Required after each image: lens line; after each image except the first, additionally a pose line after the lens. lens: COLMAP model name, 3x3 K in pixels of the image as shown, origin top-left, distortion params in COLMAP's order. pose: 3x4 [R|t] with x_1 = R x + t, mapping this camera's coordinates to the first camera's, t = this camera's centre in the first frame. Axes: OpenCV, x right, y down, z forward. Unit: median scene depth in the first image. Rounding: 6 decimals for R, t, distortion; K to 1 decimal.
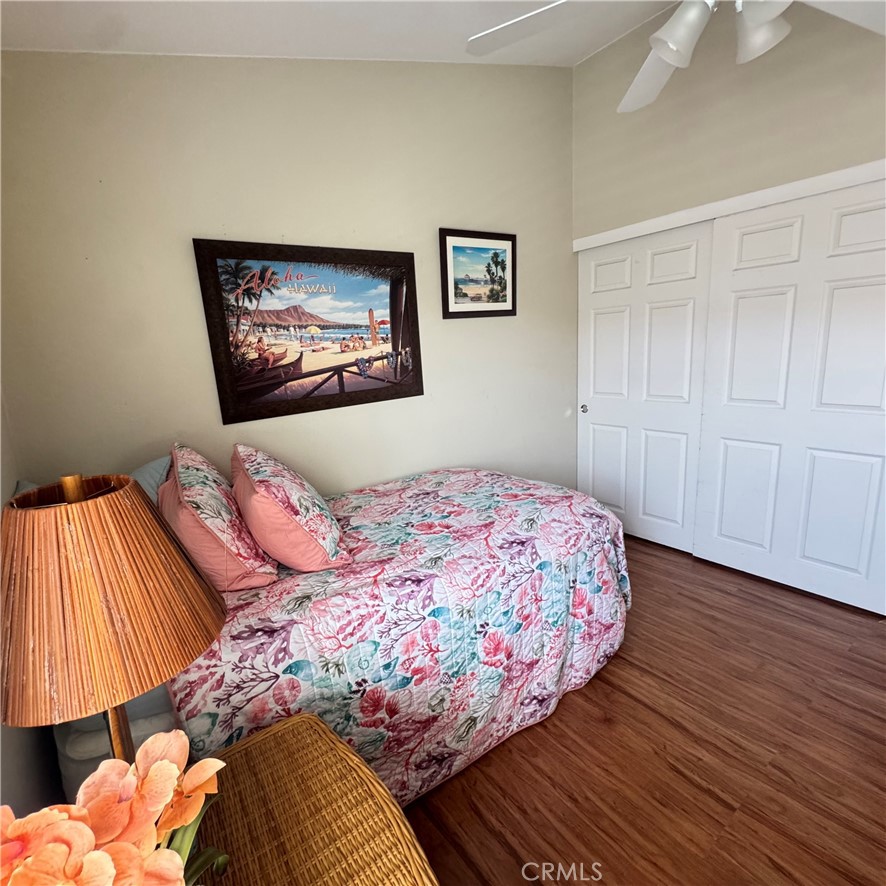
lens RADIAL K [[469.8, 0, 445.4], [0, 469.8, 443.4], [0, 0, 1]] dist [-0.005649, 0.001550]
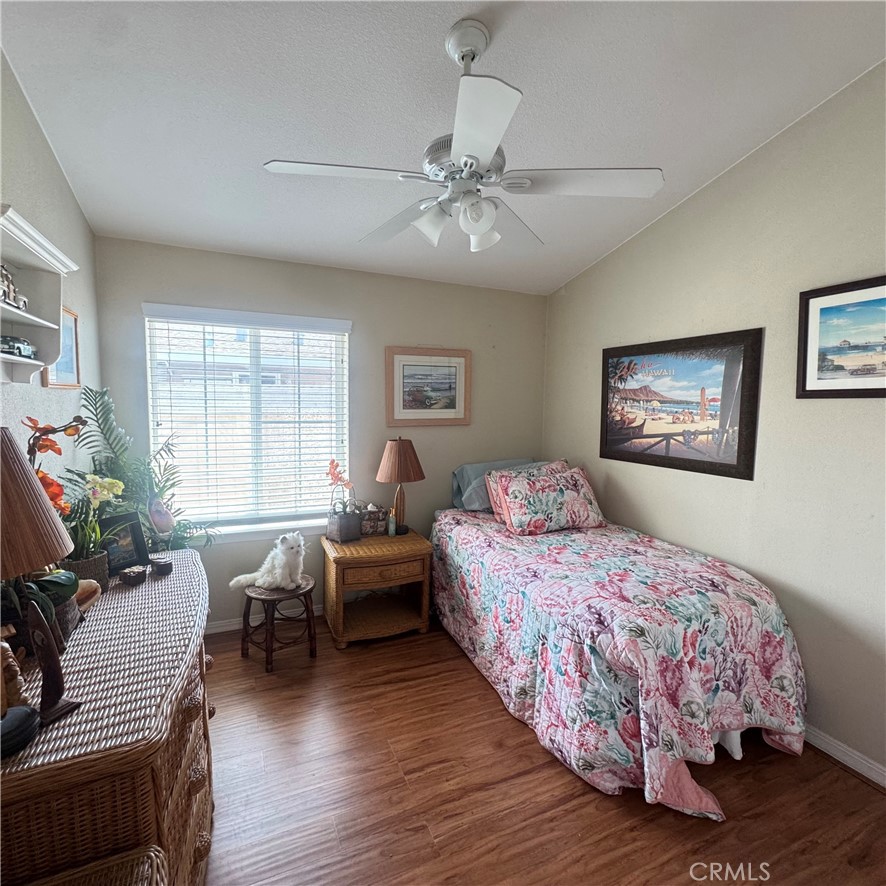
lens RADIAL K [[469.8, 0, 444.5], [0, 469.8, 439.8], [0, 0, 1]] dist [-0.005649, 0.001550]
pose [[-0.217181, 0.139868, -0.966059, 1.076977], [-0.208370, 0.960227, 0.185867, -0.257782], [0.953632, 0.241664, -0.179398, 0.681511]]
